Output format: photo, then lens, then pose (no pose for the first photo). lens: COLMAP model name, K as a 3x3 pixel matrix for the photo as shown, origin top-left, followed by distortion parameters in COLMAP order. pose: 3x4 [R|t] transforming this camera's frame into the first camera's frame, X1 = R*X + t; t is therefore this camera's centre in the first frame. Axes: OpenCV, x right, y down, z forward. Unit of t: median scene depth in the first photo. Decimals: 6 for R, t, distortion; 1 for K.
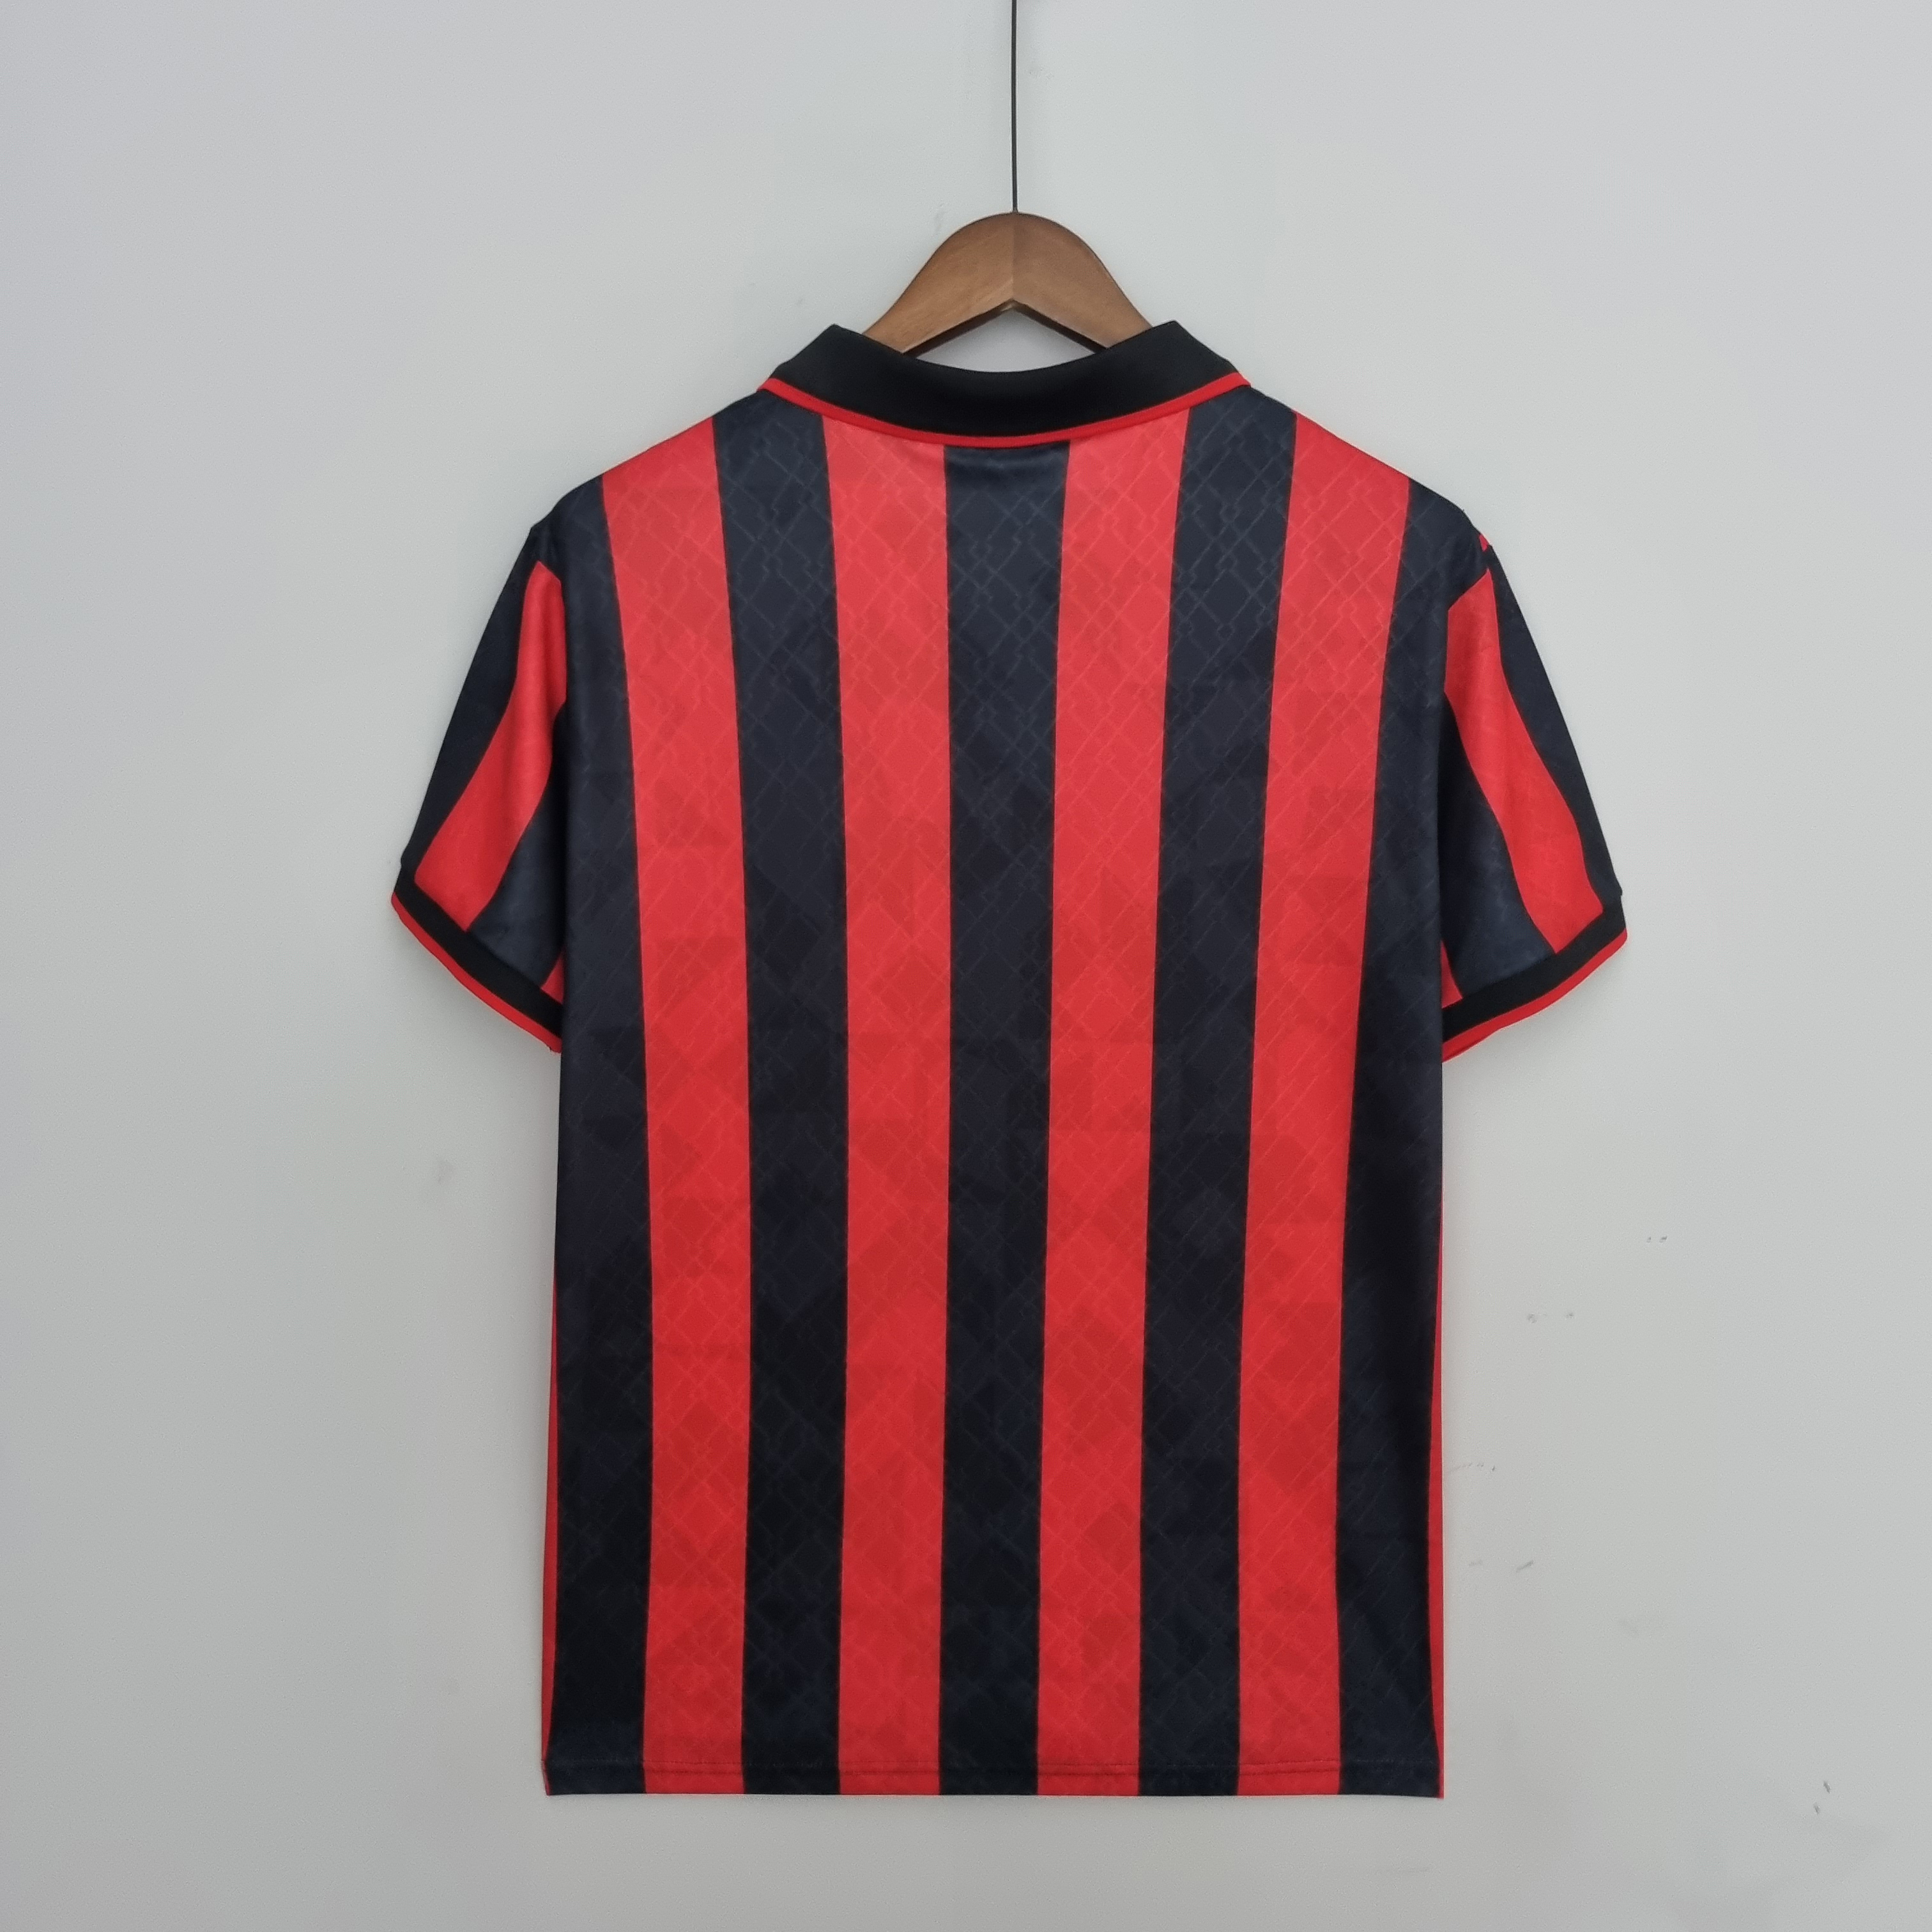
lens RADIAL K [[2194.7, 0, 966.0], [0, 2194.7, 966.0], [0, 0, 1]] dist [0.063507, 0.026710]
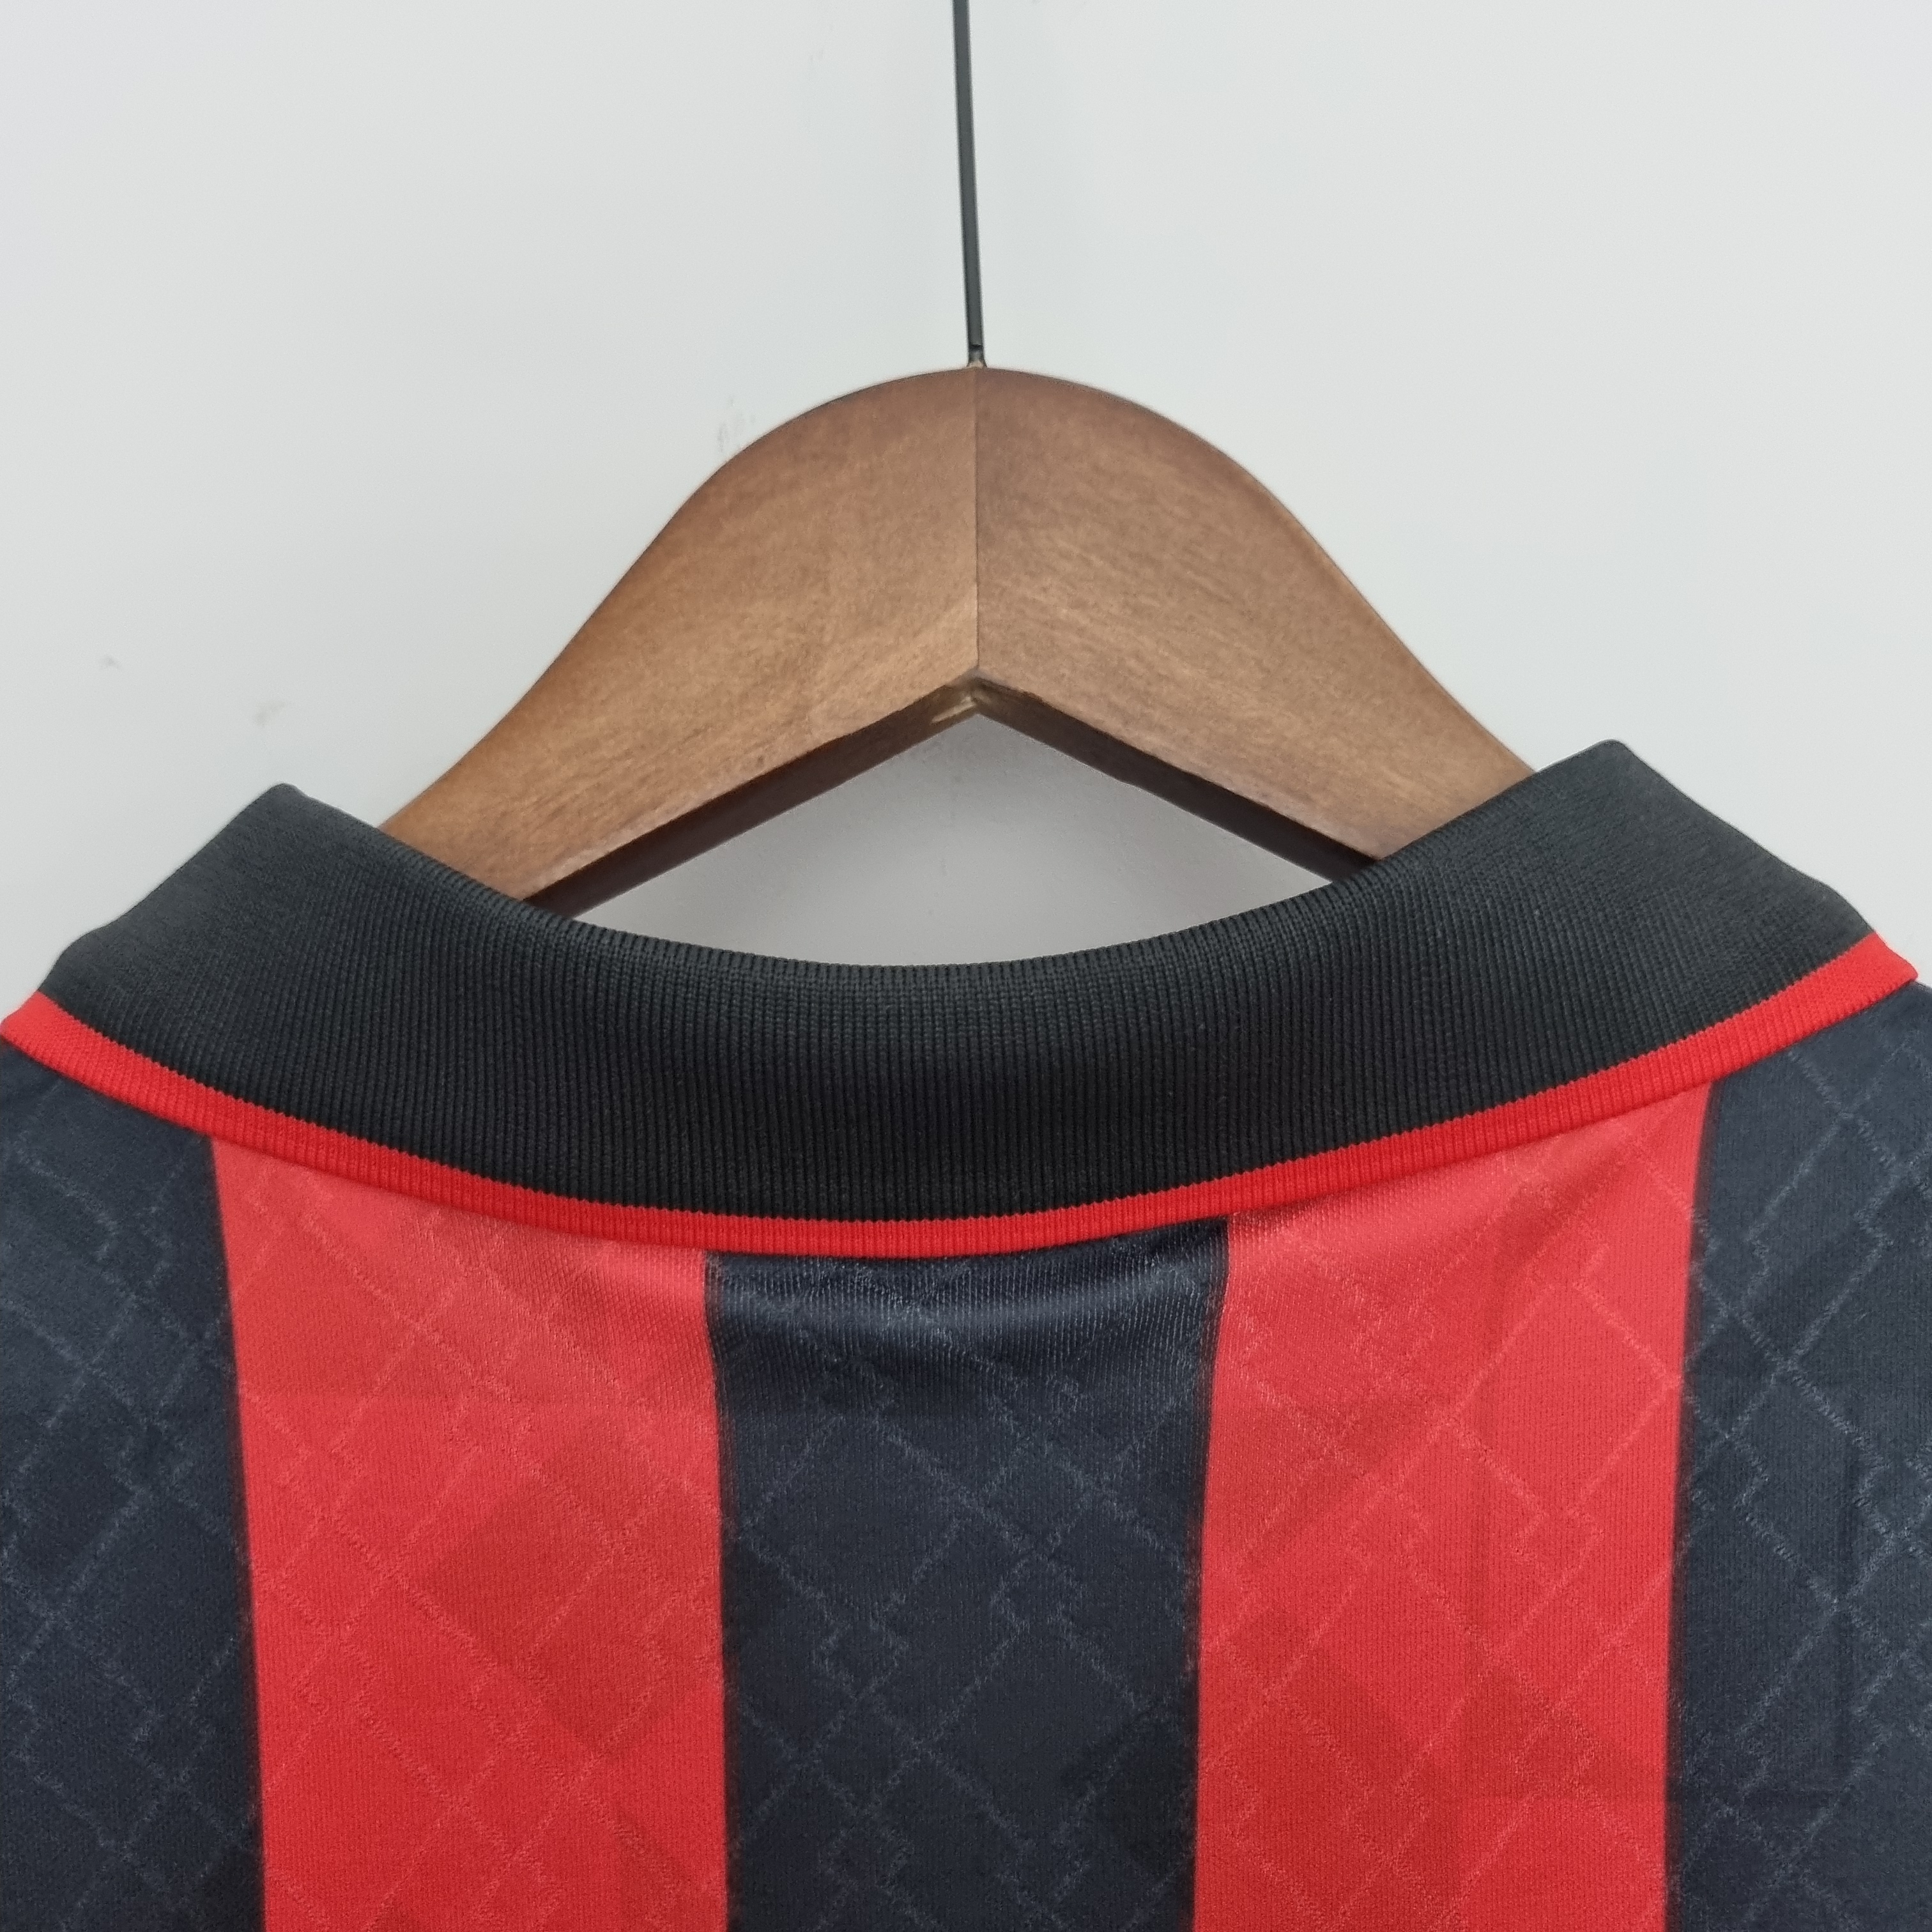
lens RADIAL K [[2194.7, 0, 966.0], [0, 2194.7, 966.0], [0, 0, 1]] dist [0.063507, 0.026710]
pose [[0.993549, -0.014249, 0.112508, -0.008560], [0.048263, 0.950879, -0.305776, -0.190897], [-0.102624, 0.309234, 0.945433, 0.761195]]
